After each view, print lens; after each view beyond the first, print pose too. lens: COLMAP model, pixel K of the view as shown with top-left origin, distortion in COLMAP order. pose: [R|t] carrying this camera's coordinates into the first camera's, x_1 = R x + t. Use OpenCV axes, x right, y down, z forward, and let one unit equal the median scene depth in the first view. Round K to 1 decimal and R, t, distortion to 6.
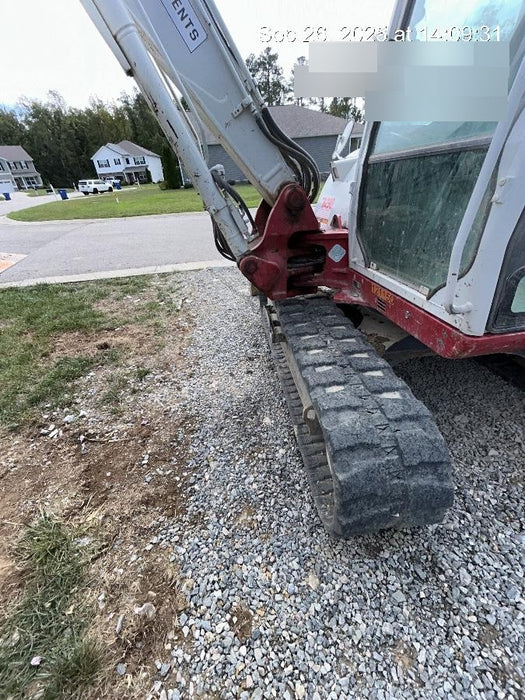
lens RADIAL K [[281.3, 0, 262.3], [0, 281.3, 349.9], [0, 0, 1]] dist [-0.002514, -0.000433]
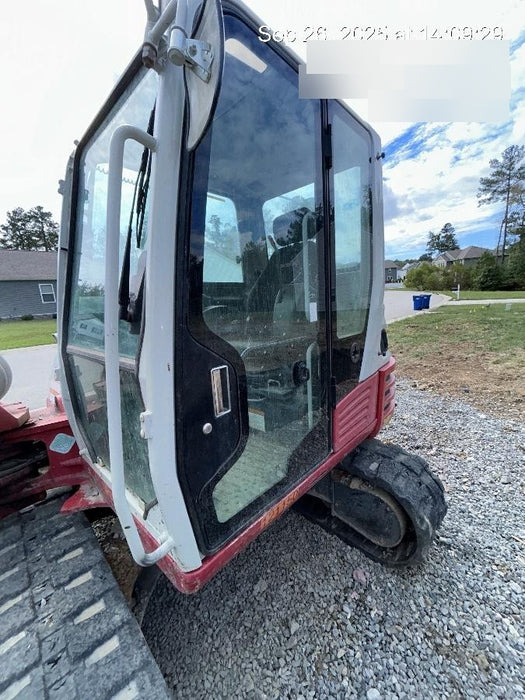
lens RADIAL K [[281.3, 0, 262.4], [0, 281.3, 348.2], [0, 0, 1]] dist [-0.002514, -0.000433]
pose [[0.798551, -0.099703, 0.593612, 0.241407], [0.327671, 0.899263, -0.289756, -0.153053], [-0.504923, 0.425895, 0.750777, 0.016900]]
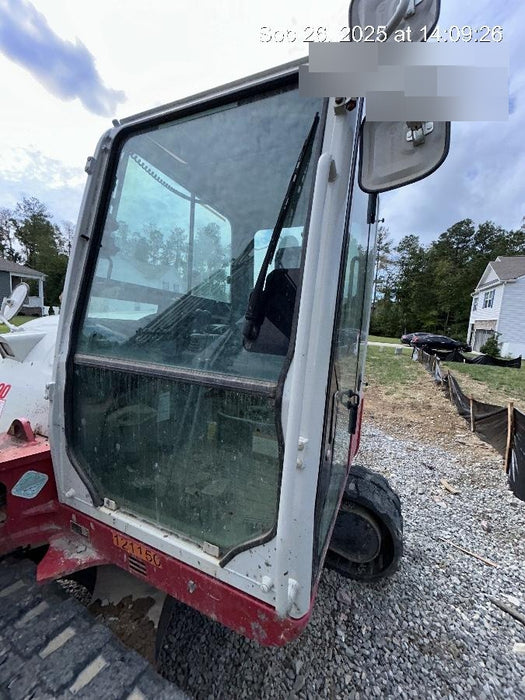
lens RADIAL K [[281.3, 0, 260.7], [0, 281.3, 348.6], [0, 0, 1]] dist [-0.002514, -0.000433]
pose [[0.553493, 0.012048, 0.832767, 0.037173], [0.349155, 0.904430, -0.245148, -0.255911], [-0.756133, 0.426453, 0.496389, 0.204700]]
